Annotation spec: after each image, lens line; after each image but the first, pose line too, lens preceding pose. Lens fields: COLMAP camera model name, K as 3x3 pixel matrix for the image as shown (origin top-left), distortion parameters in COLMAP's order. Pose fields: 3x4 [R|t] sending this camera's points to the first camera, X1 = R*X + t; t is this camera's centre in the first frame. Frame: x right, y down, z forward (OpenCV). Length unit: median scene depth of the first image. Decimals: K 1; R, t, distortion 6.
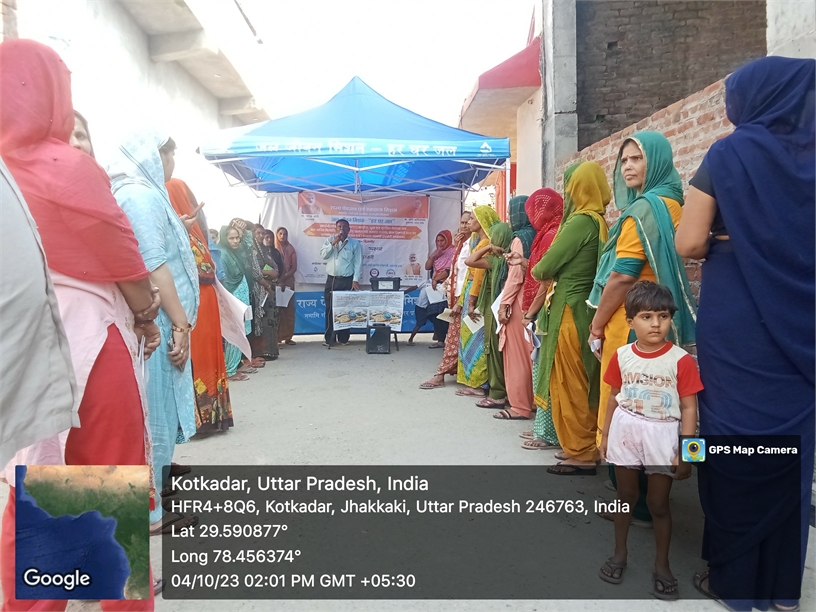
lens RADIAL K [[670.9, 0, 411.0], [0, 670.9, 311.5], [0, 0, 1]] dist [0.052250, -0.078609]
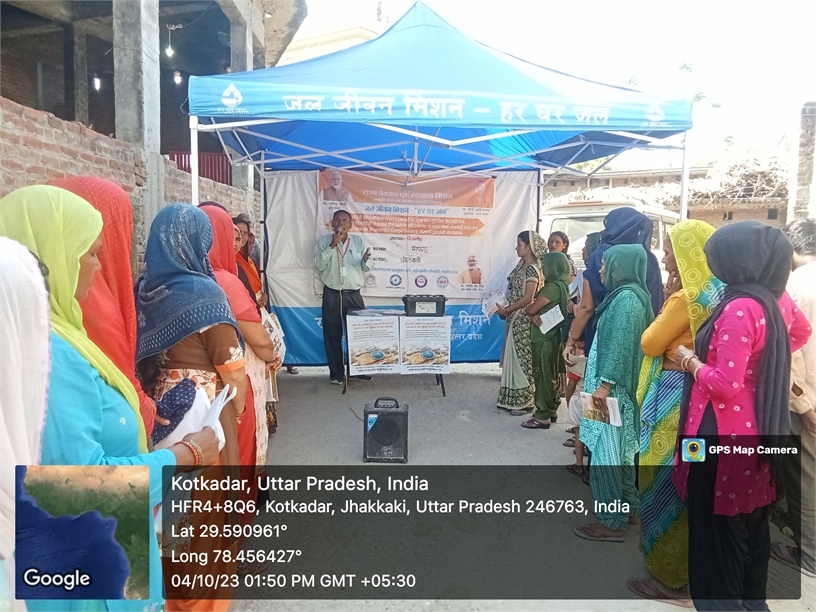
lens RADIAL K [[670.9, 0, 412.8], [0, 670.9, 321.5], [0, 0, 1]] dist [0.052250, -0.078609]
pose [[0.999358, 0.011038, 0.034097, -0.130706], [-0.013064, 0.998125, 0.059792, -0.084974], [-0.033374, -0.060199, 0.997628, 0.377093]]
